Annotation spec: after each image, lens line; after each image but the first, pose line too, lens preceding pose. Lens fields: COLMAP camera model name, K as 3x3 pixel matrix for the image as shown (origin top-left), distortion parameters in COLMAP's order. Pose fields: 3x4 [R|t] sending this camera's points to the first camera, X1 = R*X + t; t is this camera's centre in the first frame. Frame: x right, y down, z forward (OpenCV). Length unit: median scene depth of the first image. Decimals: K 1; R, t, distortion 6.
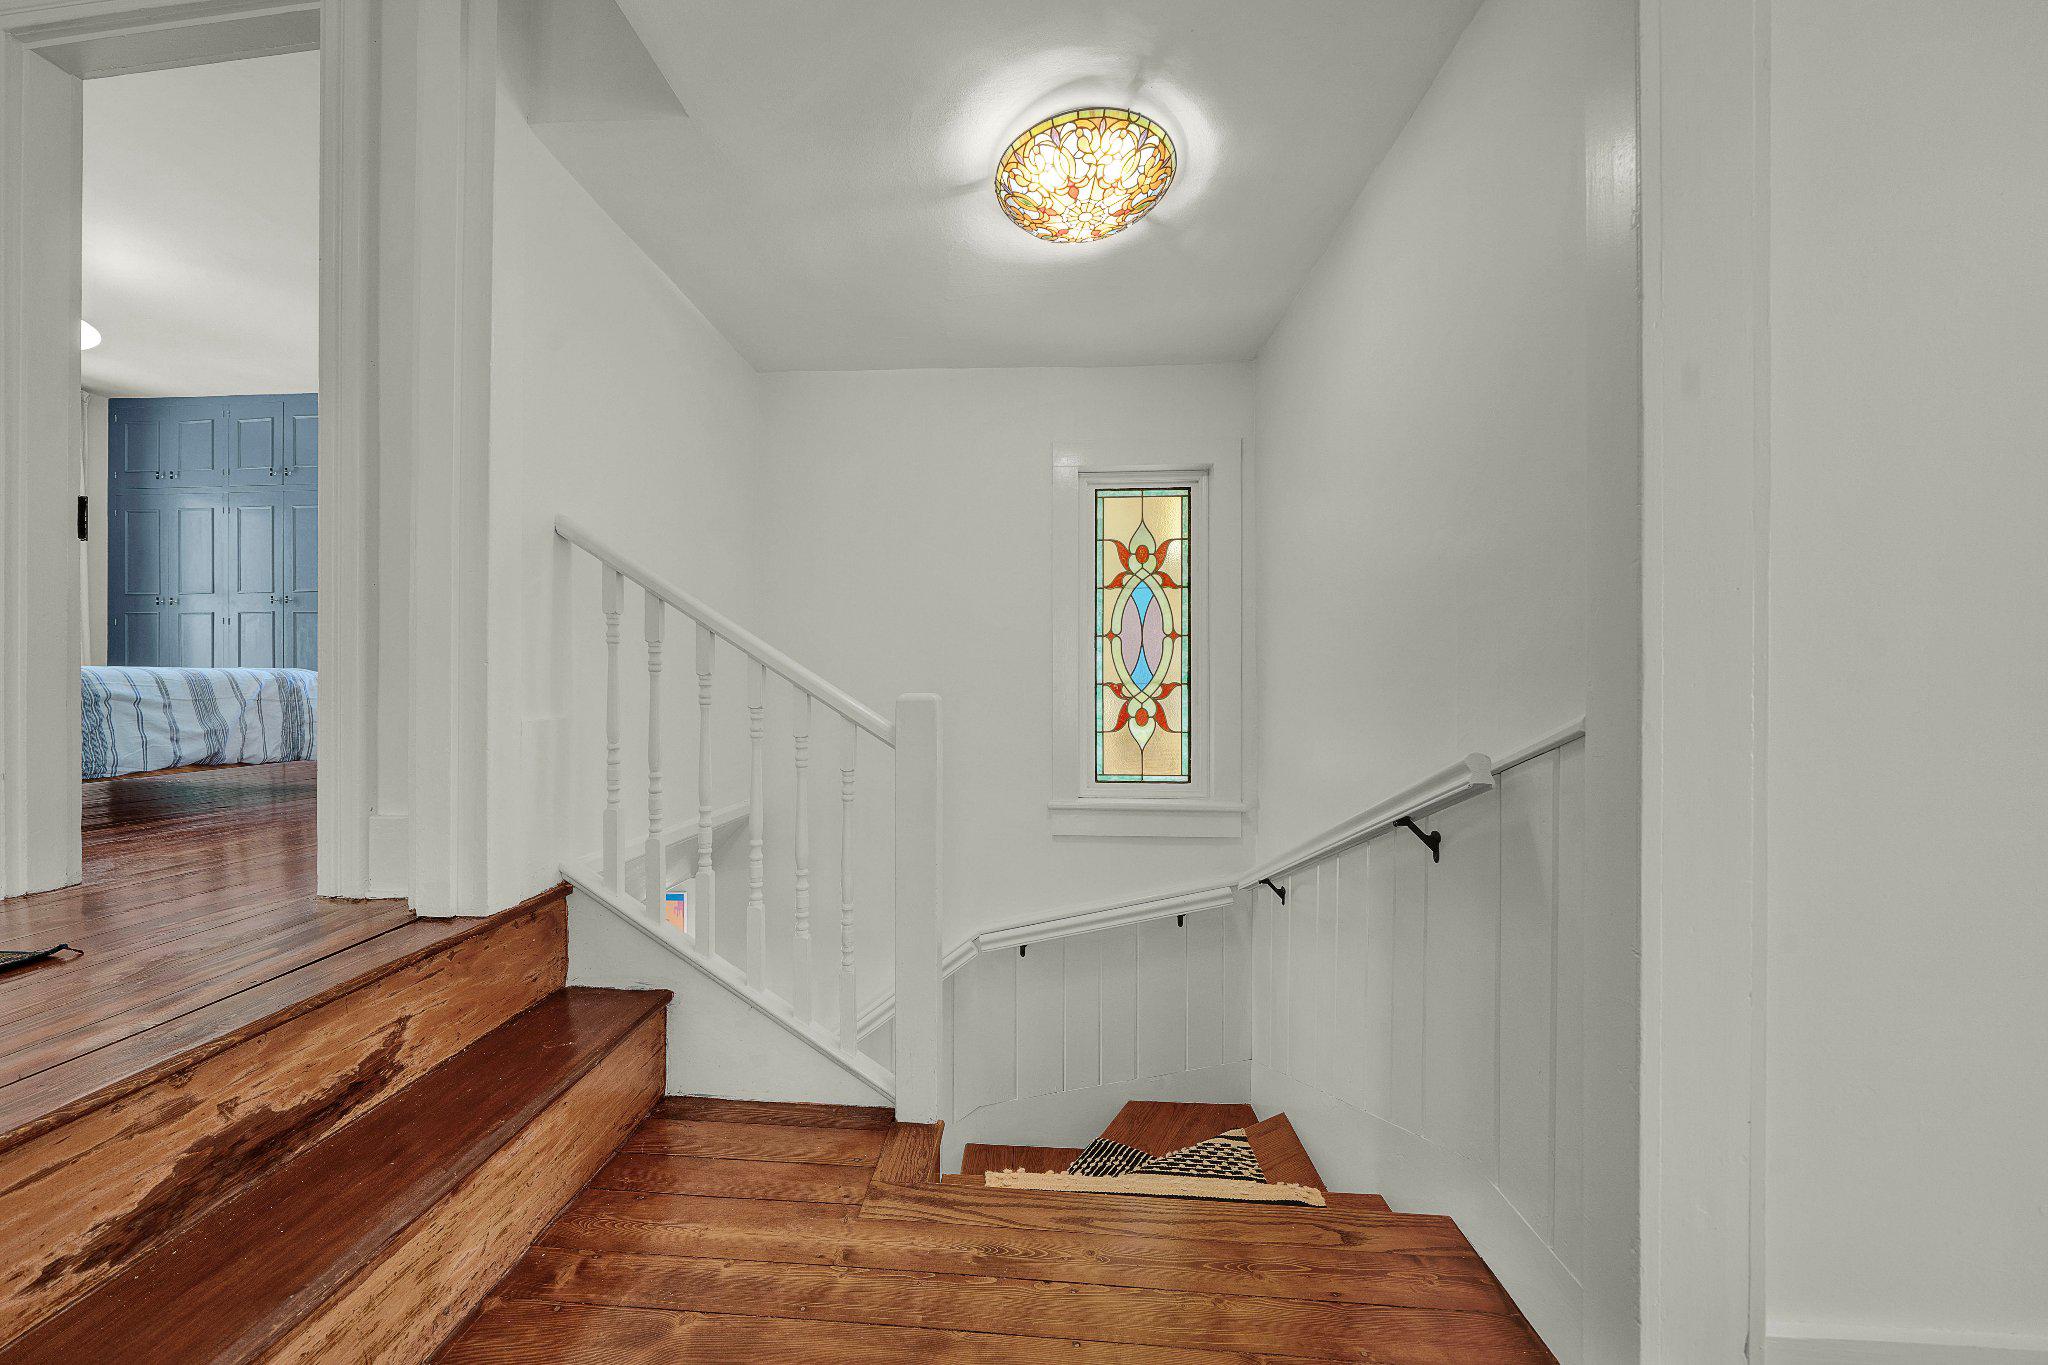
lens RADIAL K [[724.9, 0, 1010.1], [0, 724.9, 680.7], [0, 0, 1]] dist [-0.002007, -0.000018]
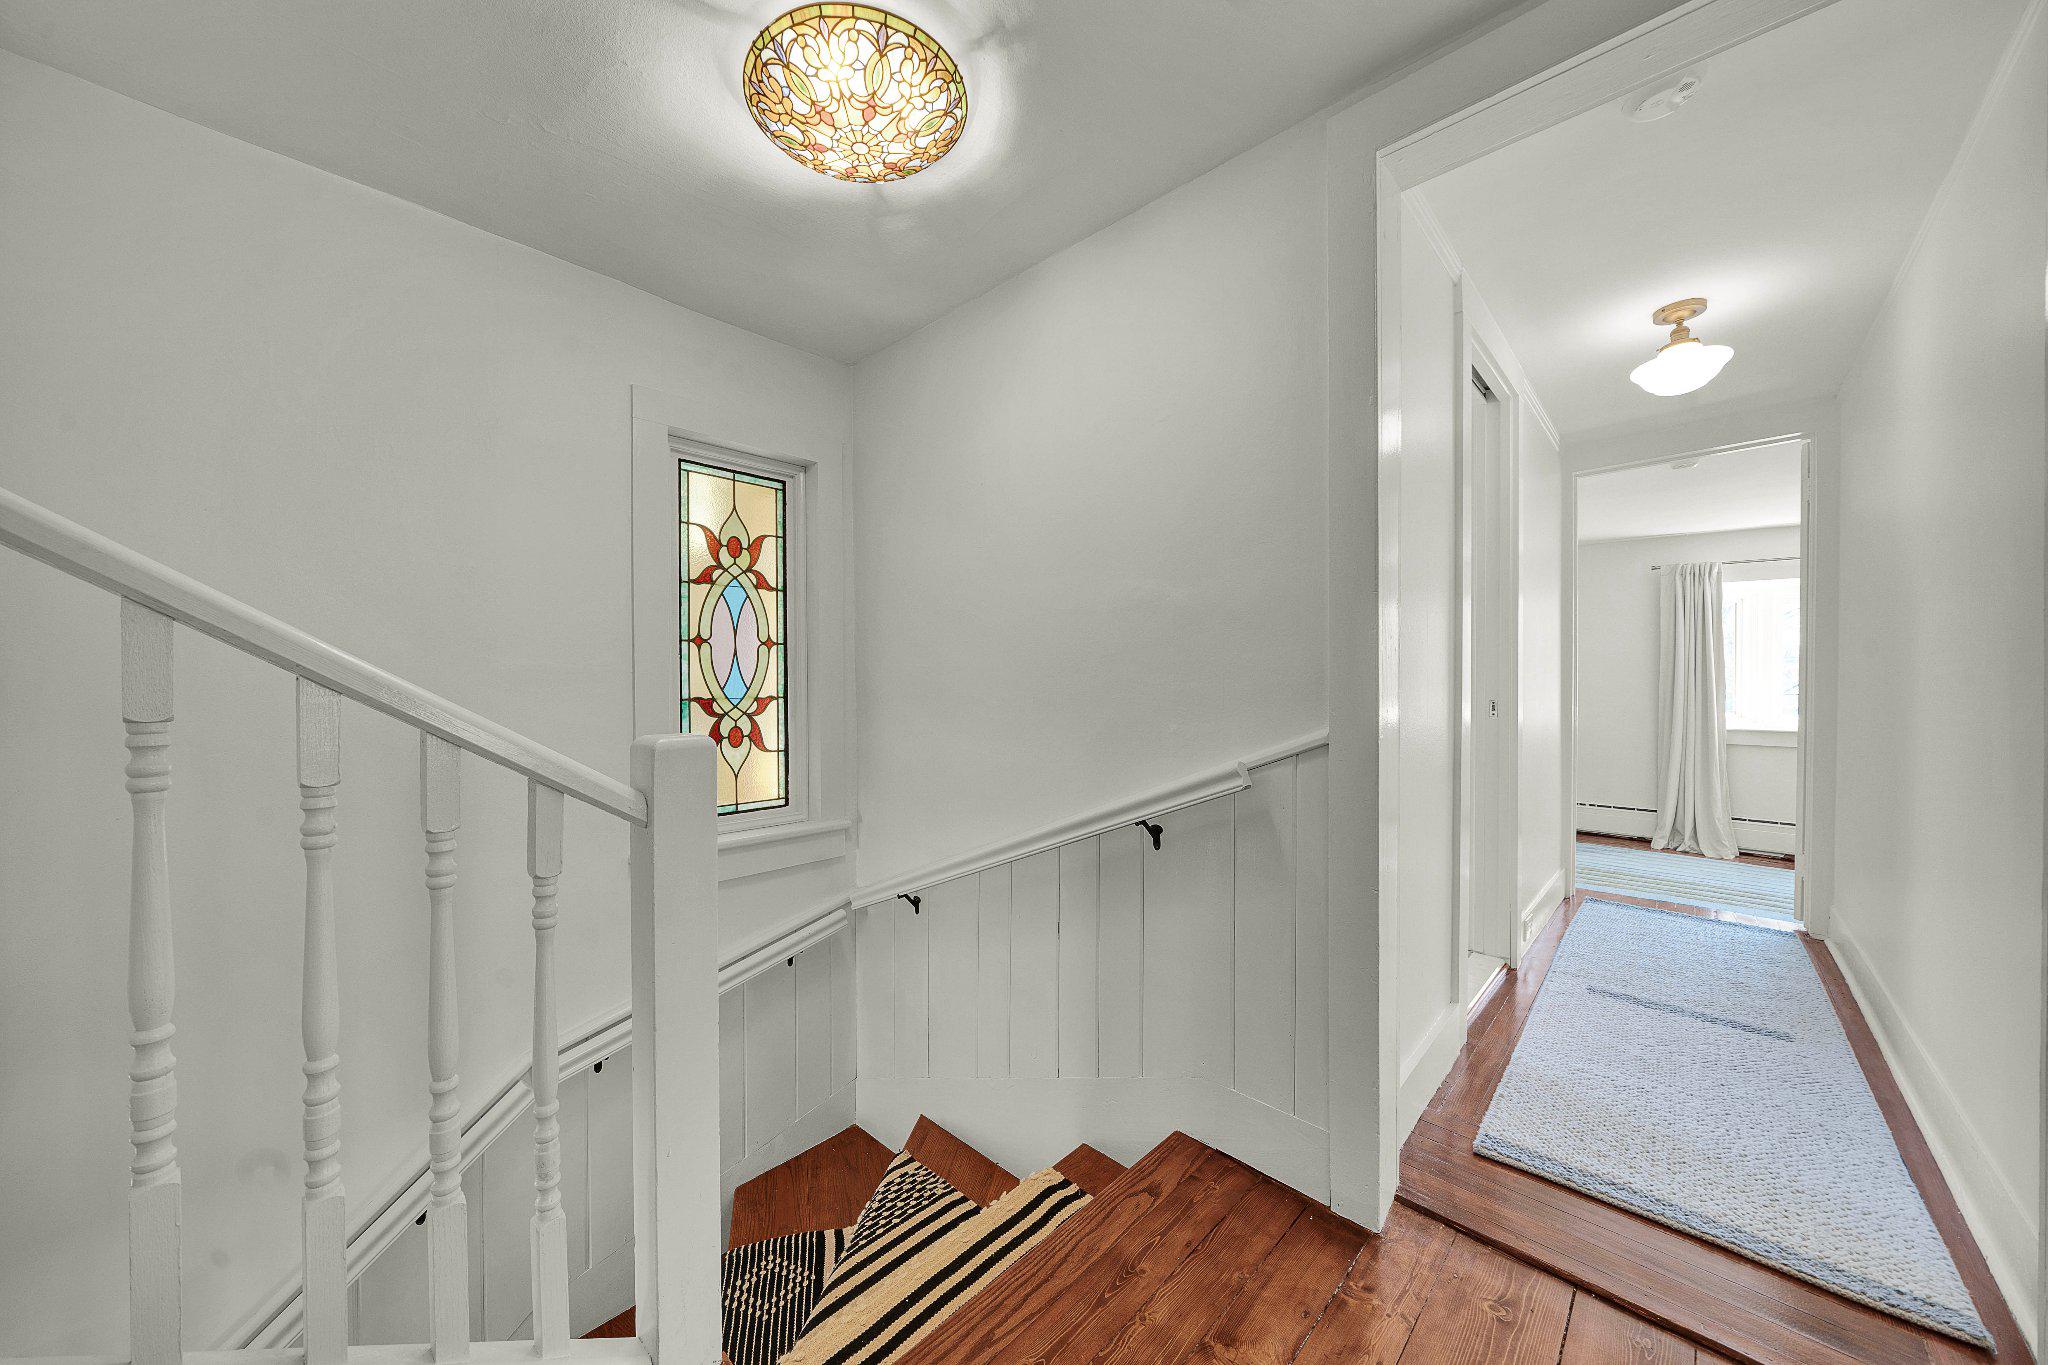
lens RADIAL K [[703.3, 0, 1024.0], [0, 703.3, 682.5], [0, 0, 1]] dist [-0.007039, -0.000044]
pose [[0.646974, -0.003165, 0.762505, -0.272799], [-0.002120, 0.999980, 0.005949, -0.023598], [-0.762509, -0.005465, 0.646955, 0.235089]]
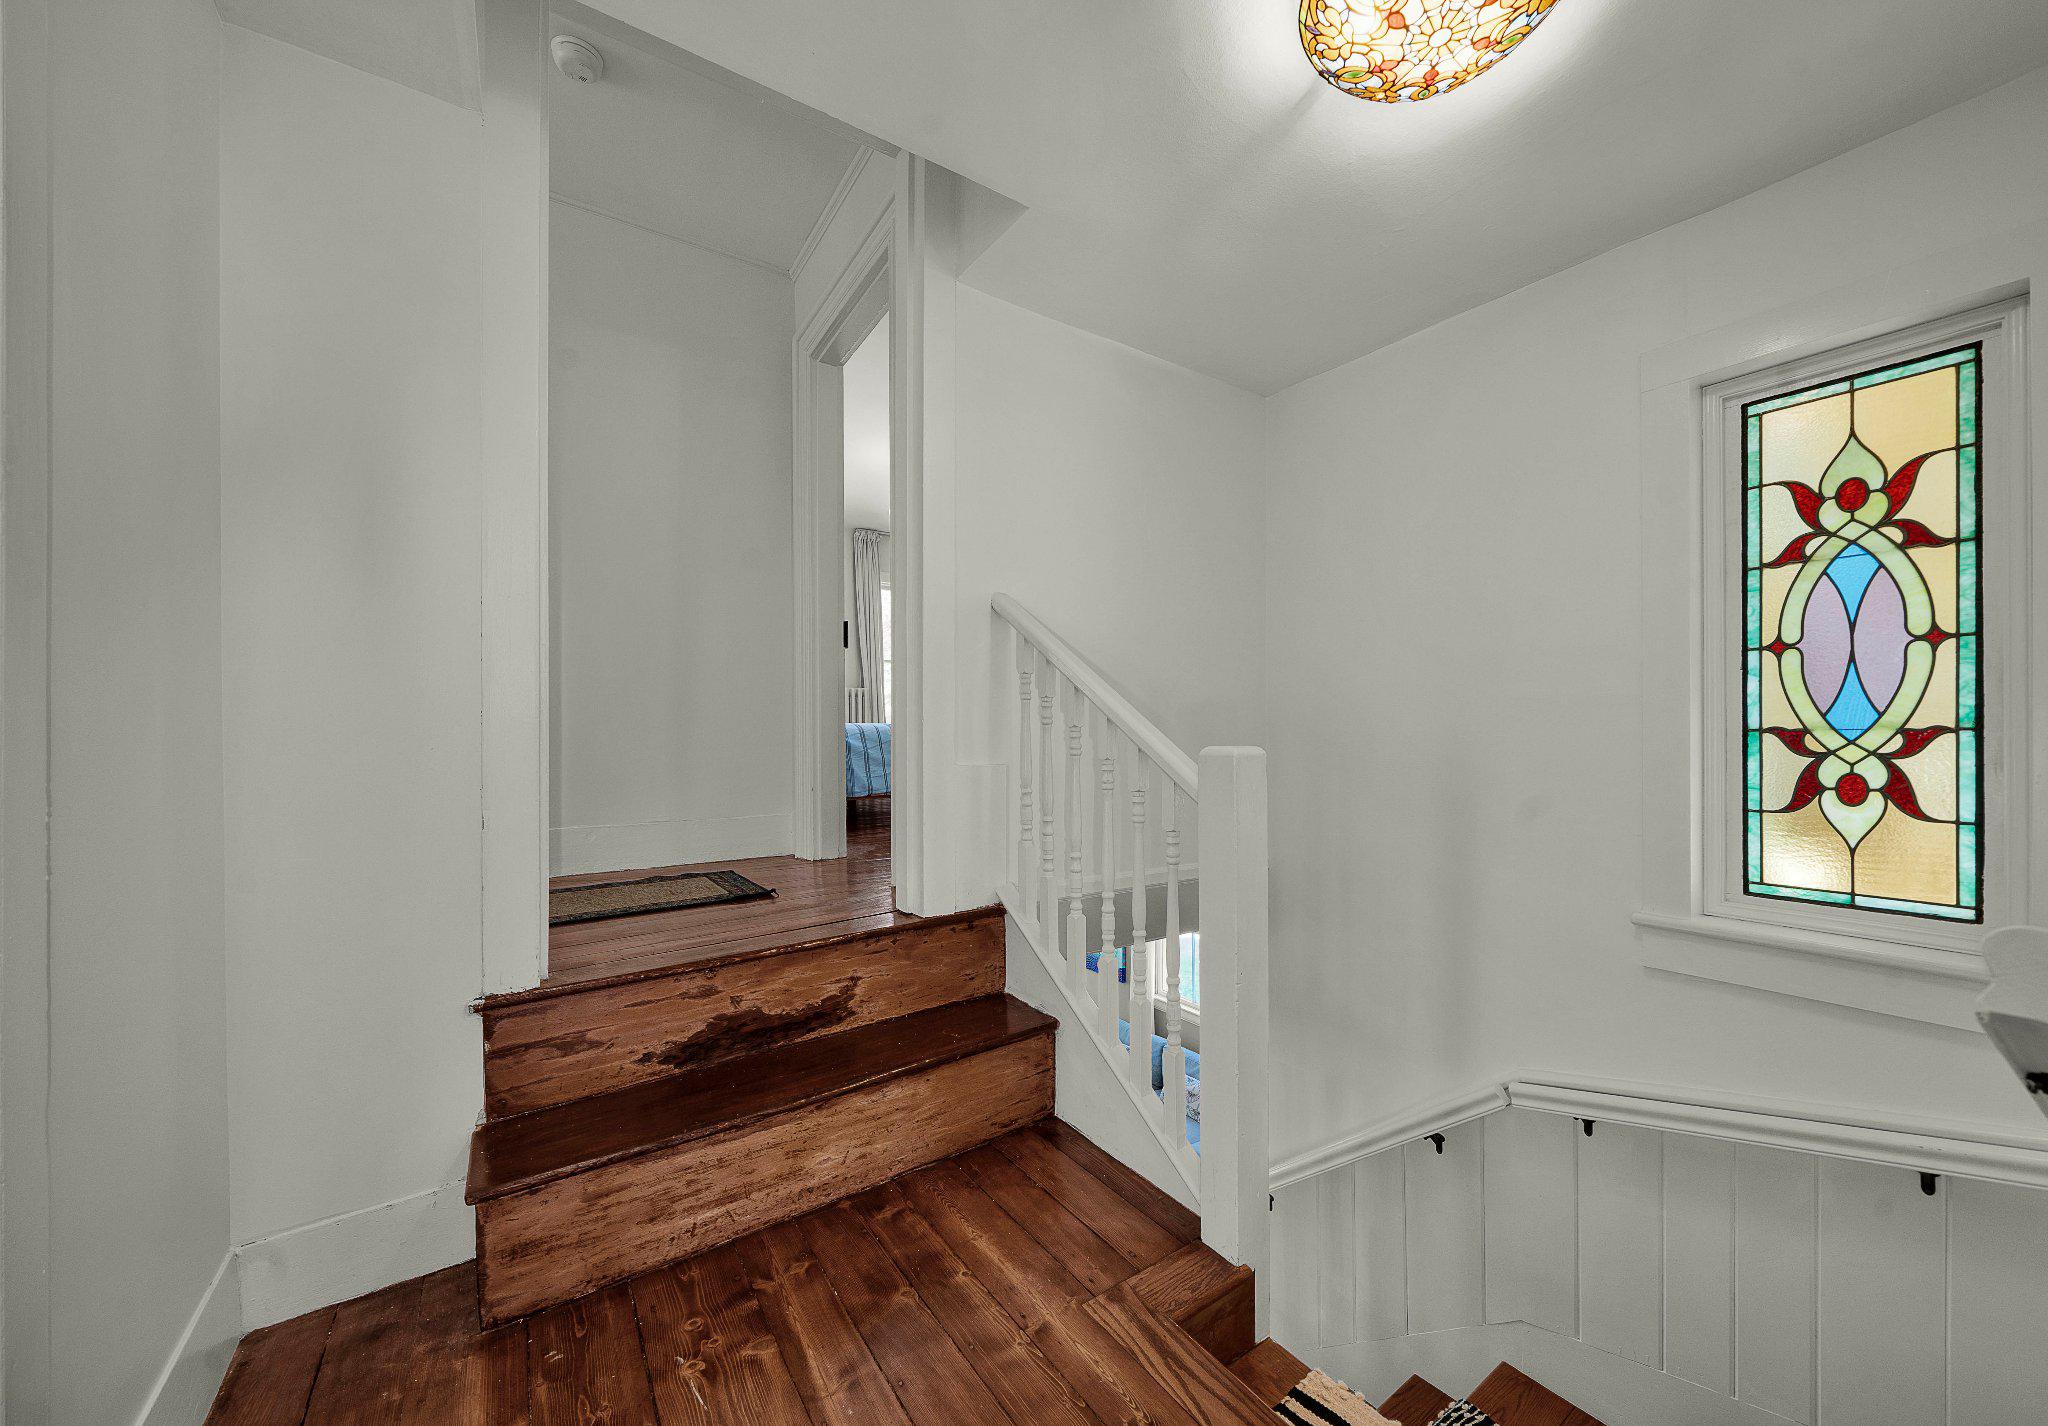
lens RADIAL K [[788.3, 0, 1075.7], [0, 788.3, 729.9], [0, 0, 1]] dist [-0.000113, -0.003108]
pose [[0.638912, -0.007014, -0.769248, 0.311253], [0.011164, 0.999938, 0.000155, -0.002297], [0.769199, -0.008687, 0.638950, 0.189067]]
